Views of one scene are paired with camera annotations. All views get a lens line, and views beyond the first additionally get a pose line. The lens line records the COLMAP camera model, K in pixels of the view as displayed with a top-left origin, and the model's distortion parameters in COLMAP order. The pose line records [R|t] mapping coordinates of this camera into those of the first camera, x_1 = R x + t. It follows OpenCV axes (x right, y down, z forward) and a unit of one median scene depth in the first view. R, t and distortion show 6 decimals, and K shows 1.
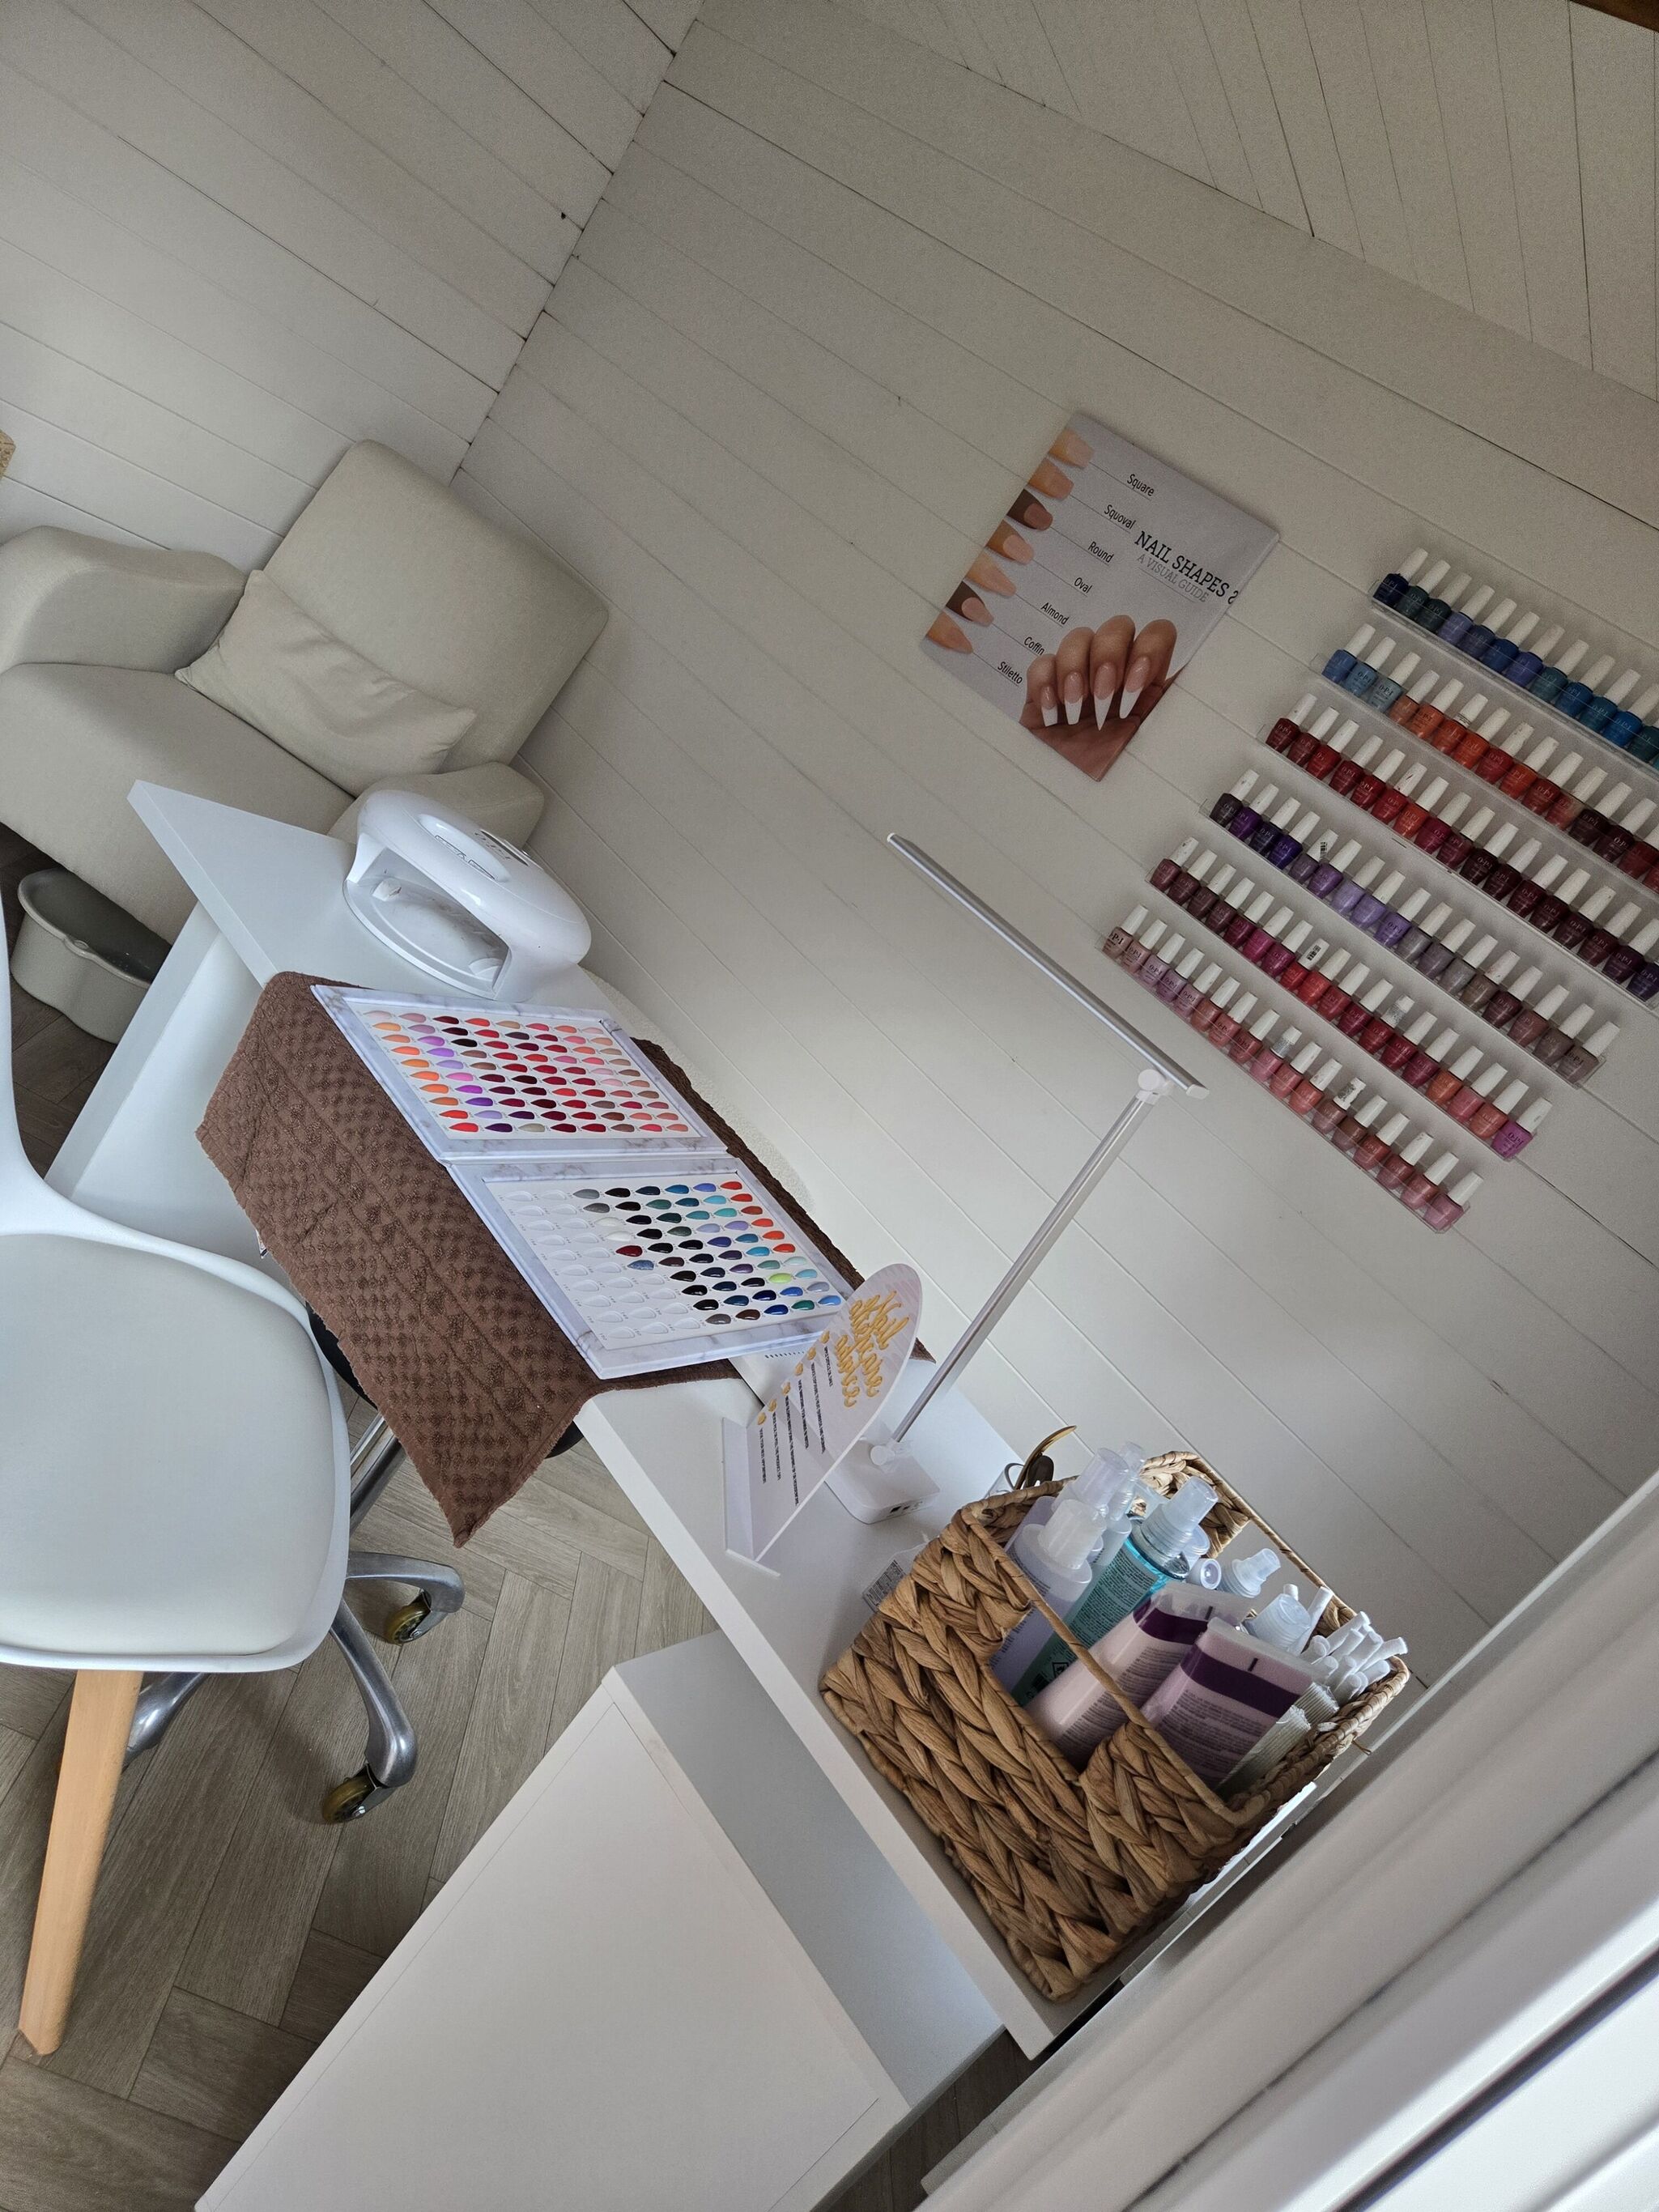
lens RADIAL K [[1491.8, 0, 823.0], [0, 1491.8, 1098.8], [0, 0, 1]] dist [0.083912, -0.100977]
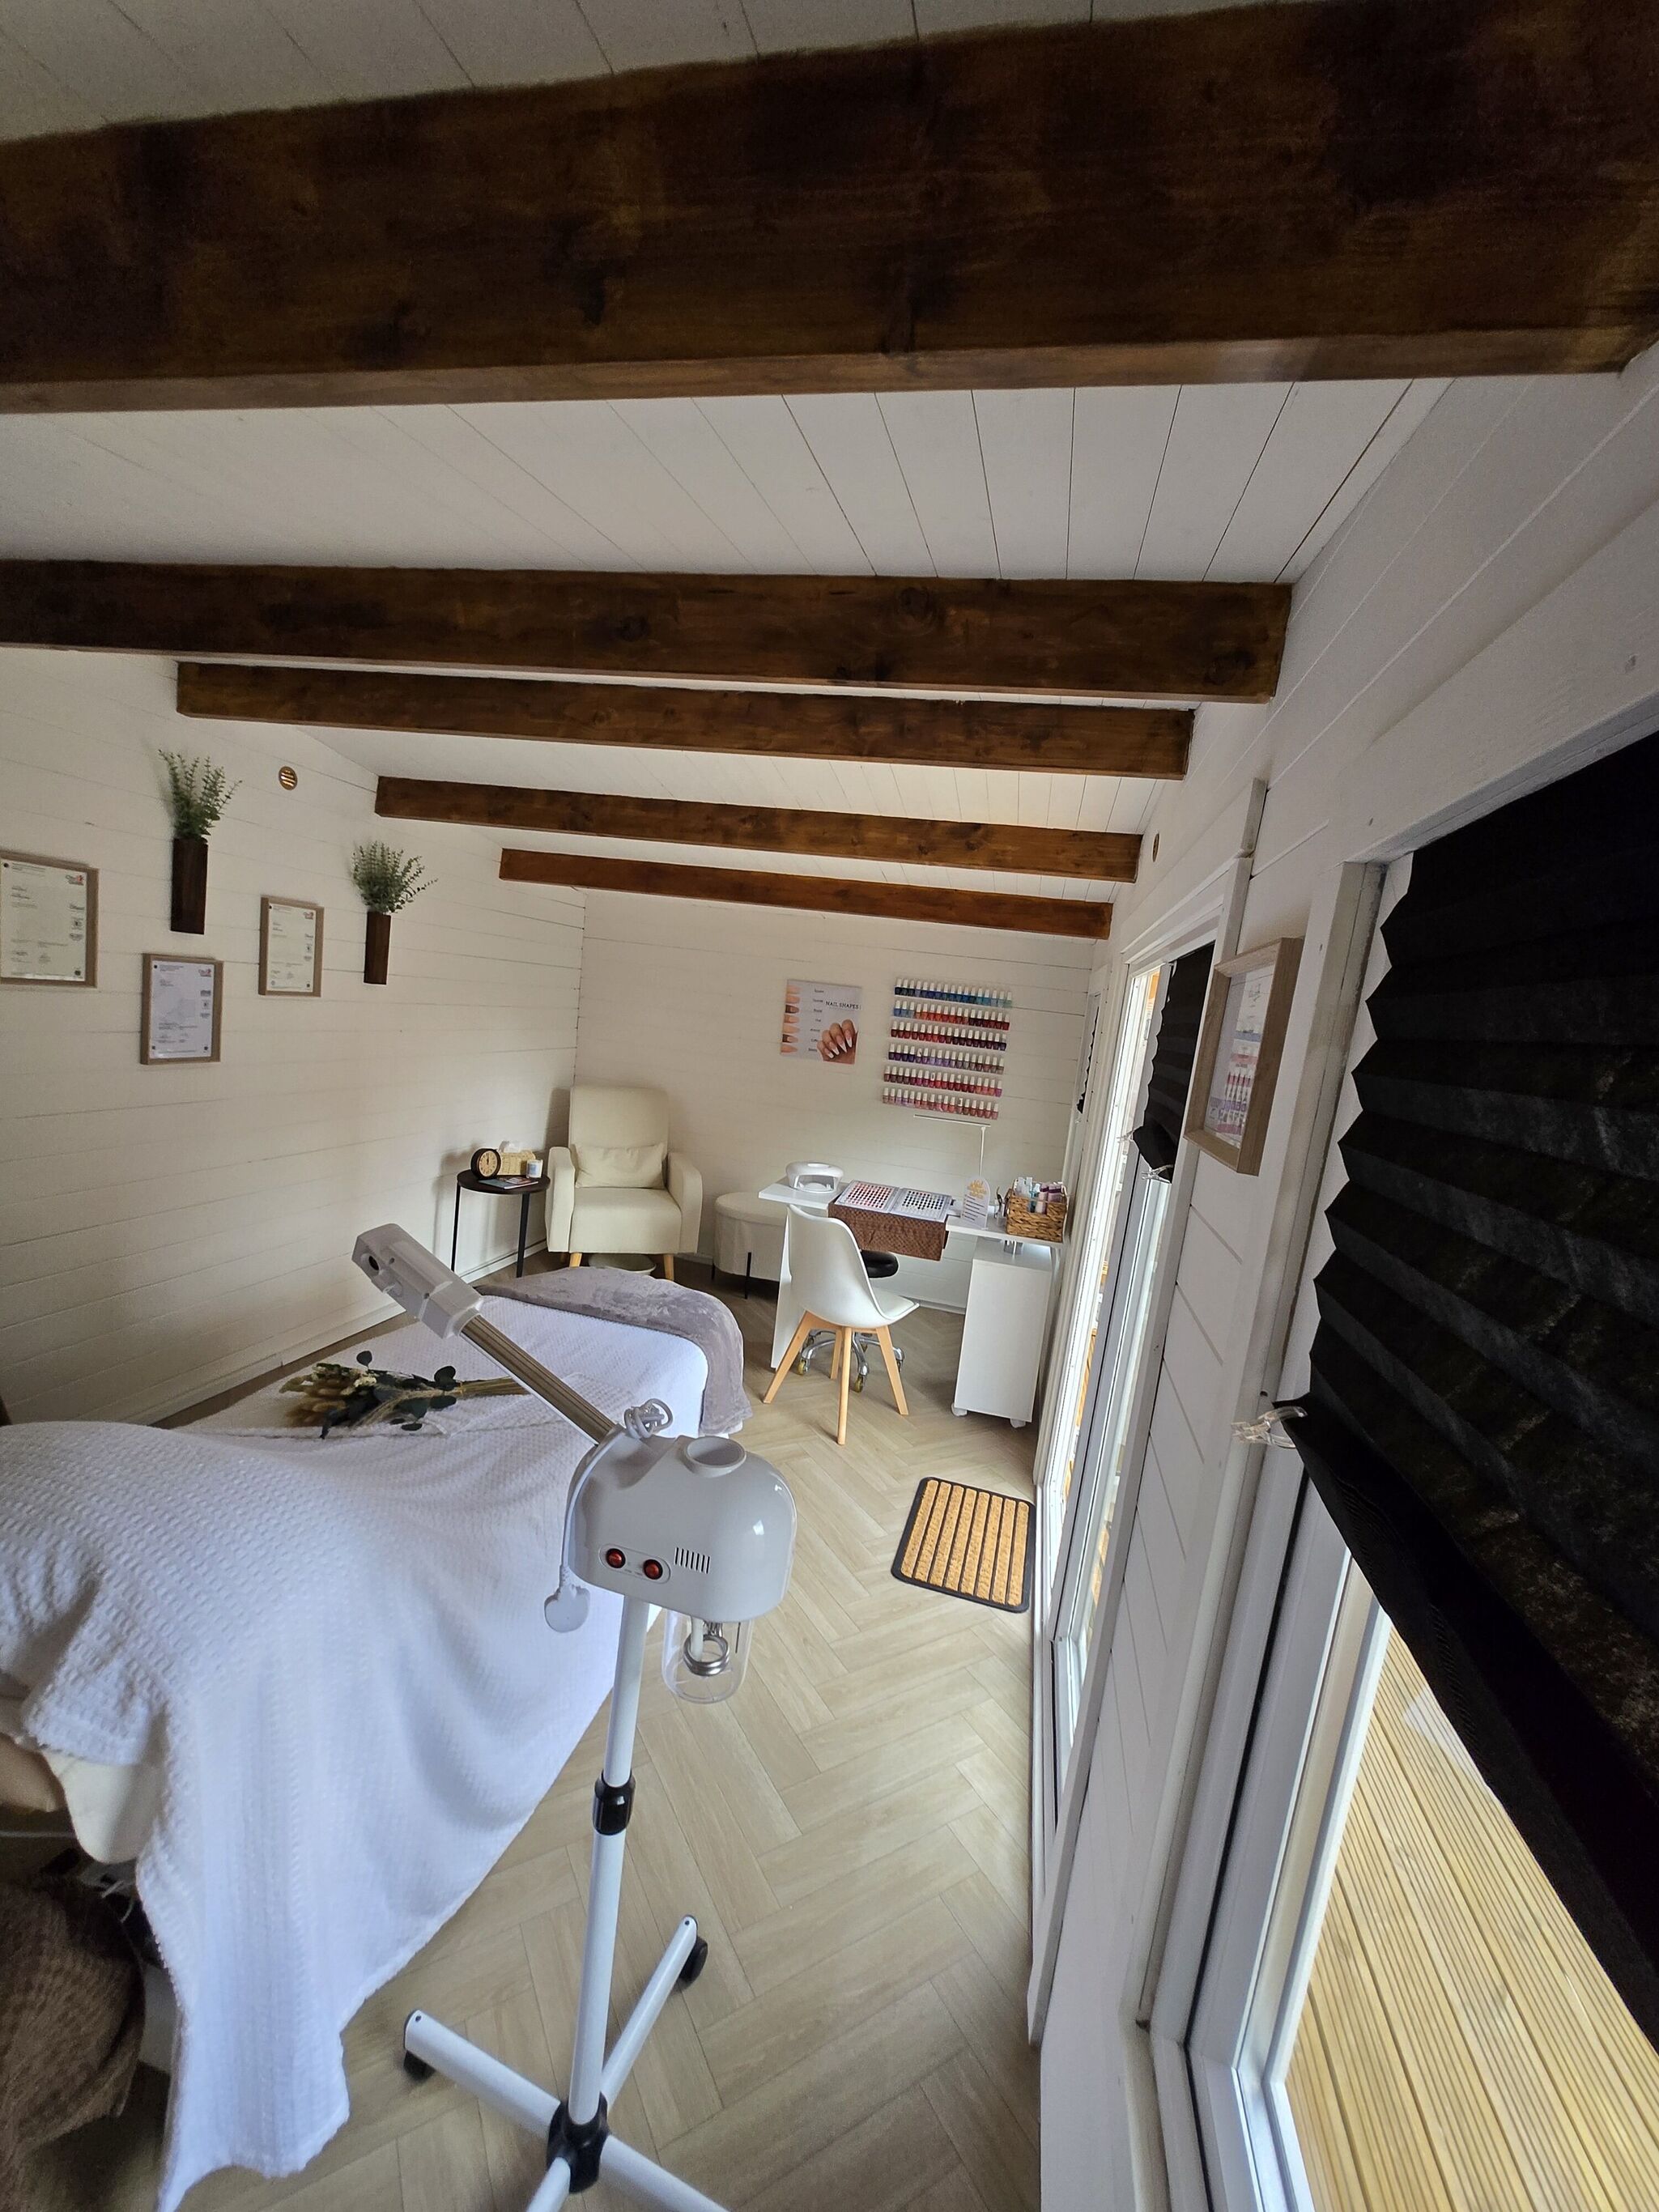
lens RADIAL K [[872.7, 0, 829.5], [0, 872.7, 1106.0], [0, 0, 1]] dist [0.000757, 0.000249]
pose [[0.777800, -0.530708, 0.336715, -0.994282], [0.546359, 0.835733, 0.055155, -0.440826], [-0.310675, 0.141068, 0.939990, -1.504128]]
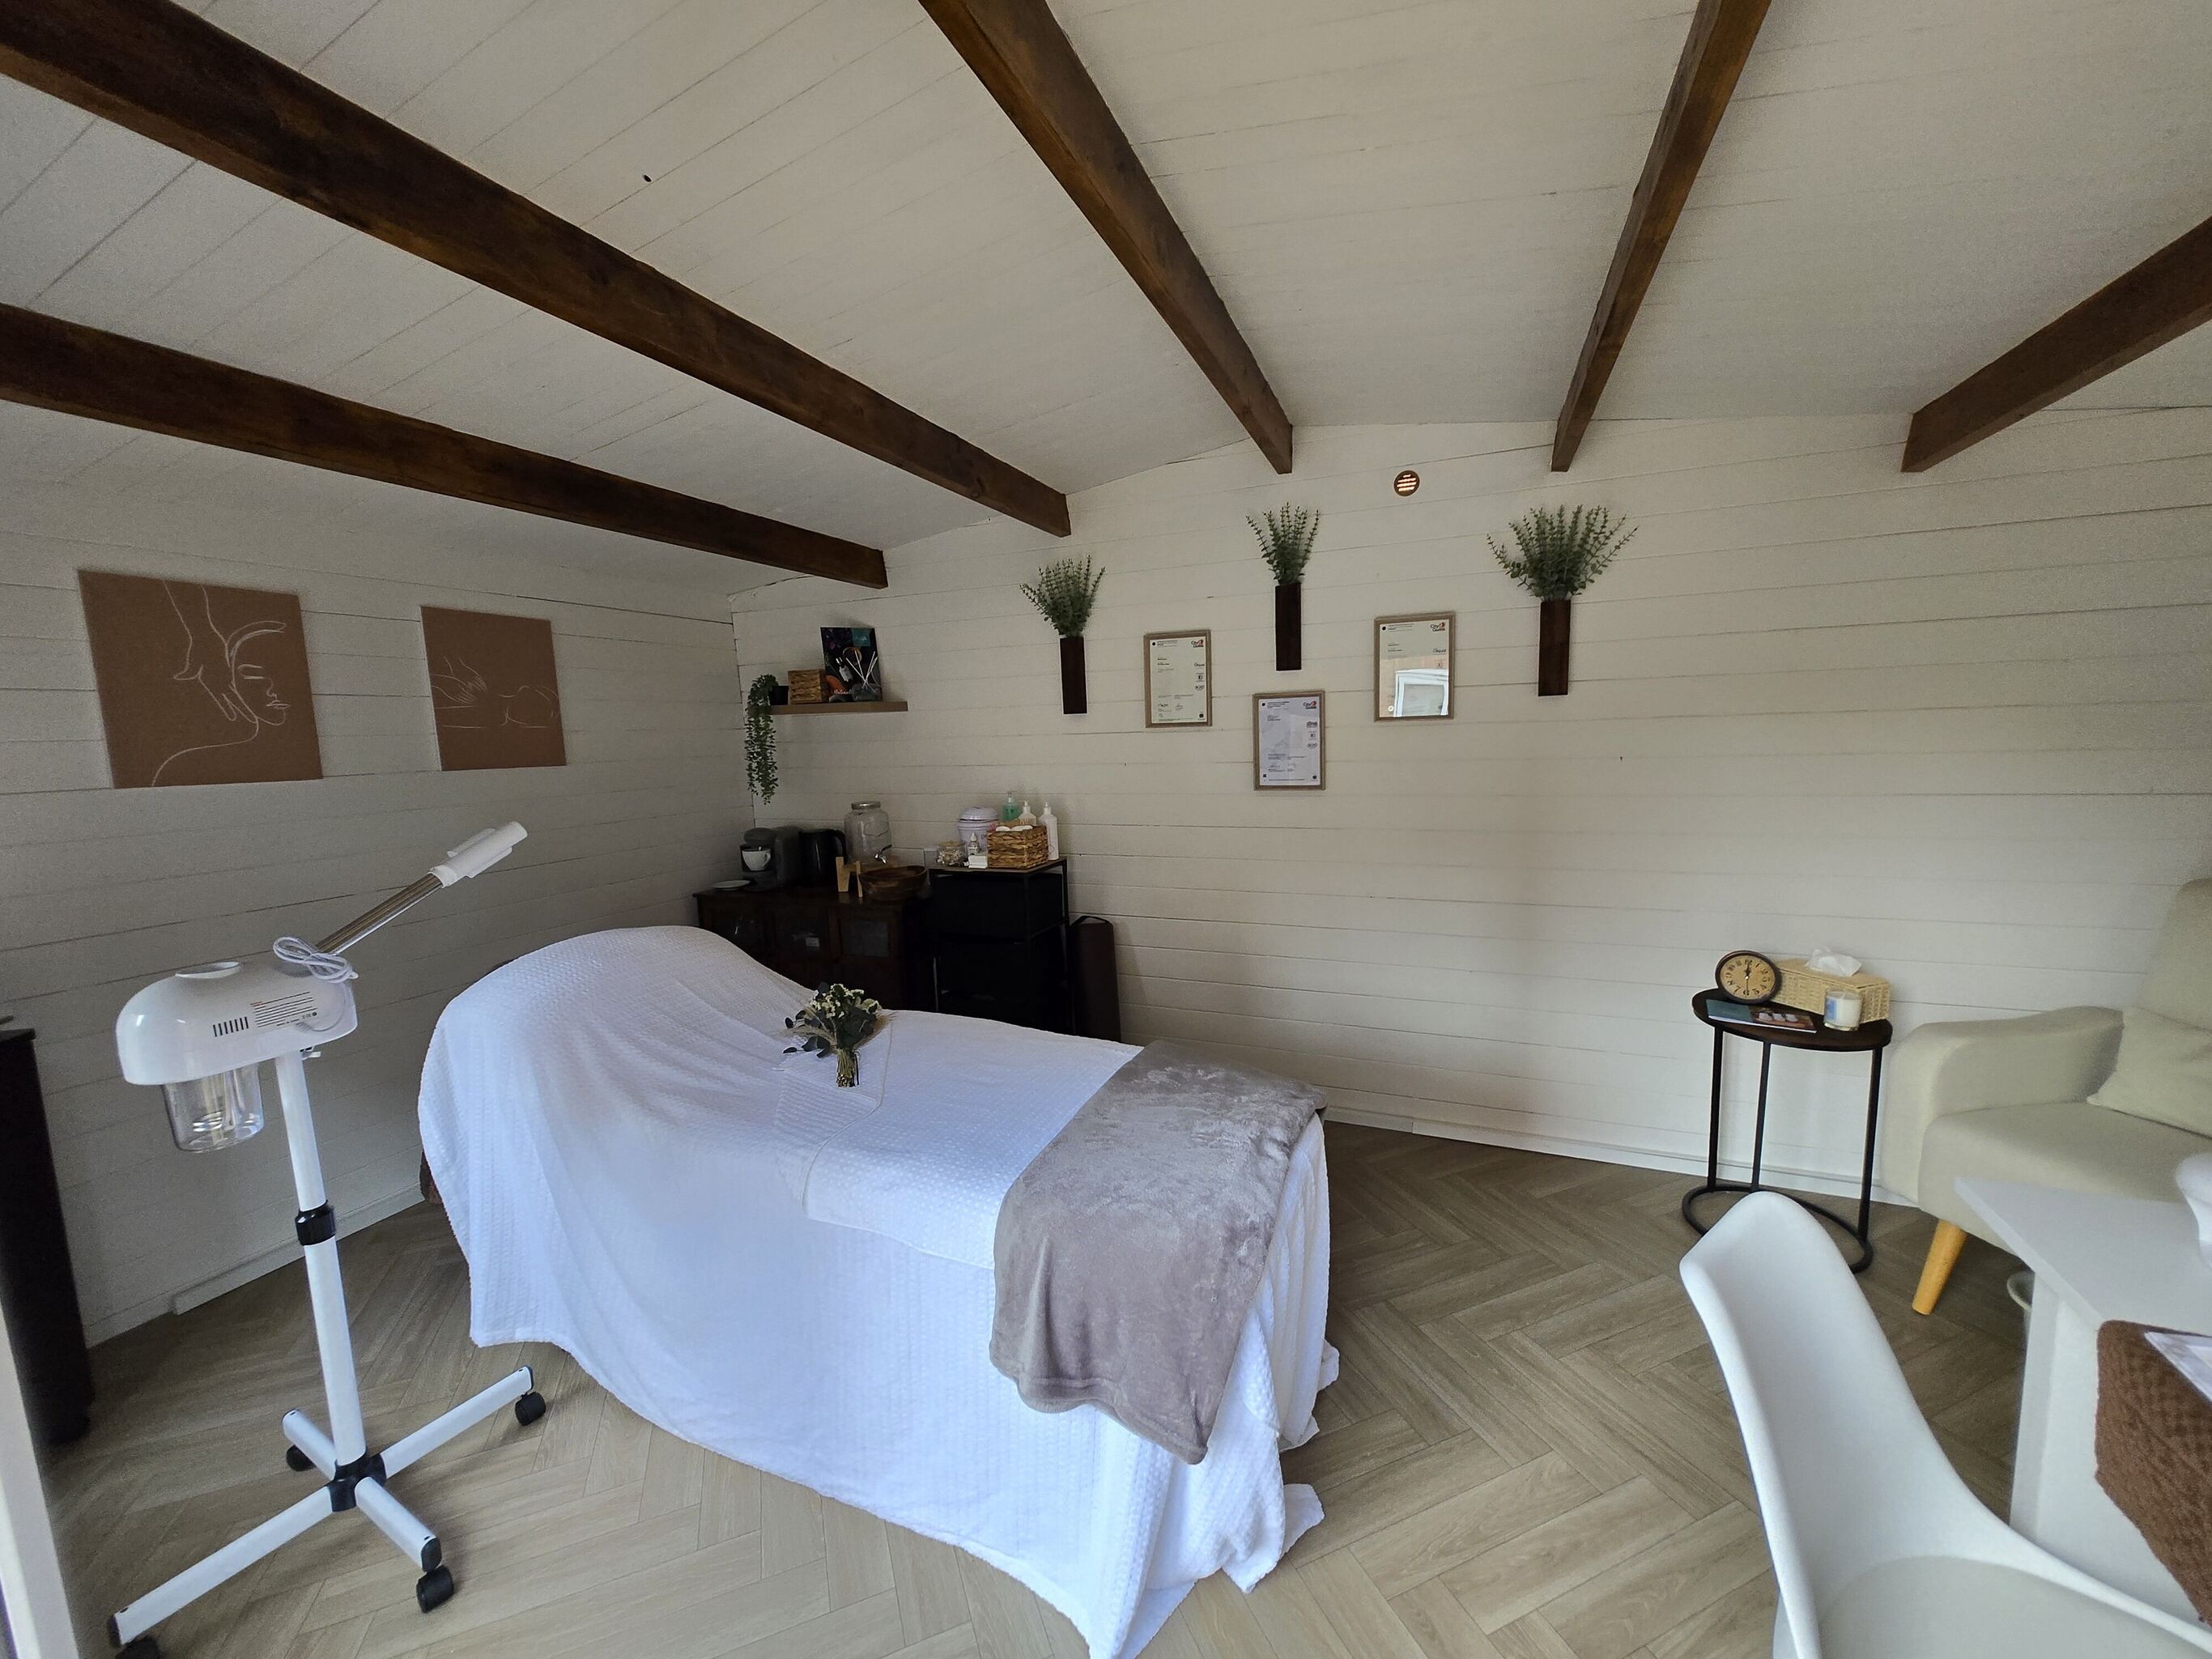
lens RADIAL K [[863.9, 0, 1117.3], [0, 863.9, 835.9], [0, 0, 1]] dist [0.000710, 0.000096]
pose [[0.257305, -0.483185, -0.836855, 0.177939], [-0.124551, 0.842207, -0.524570, 0.044846], [0.958270, 0.239205, 0.156523, 0.035859]]
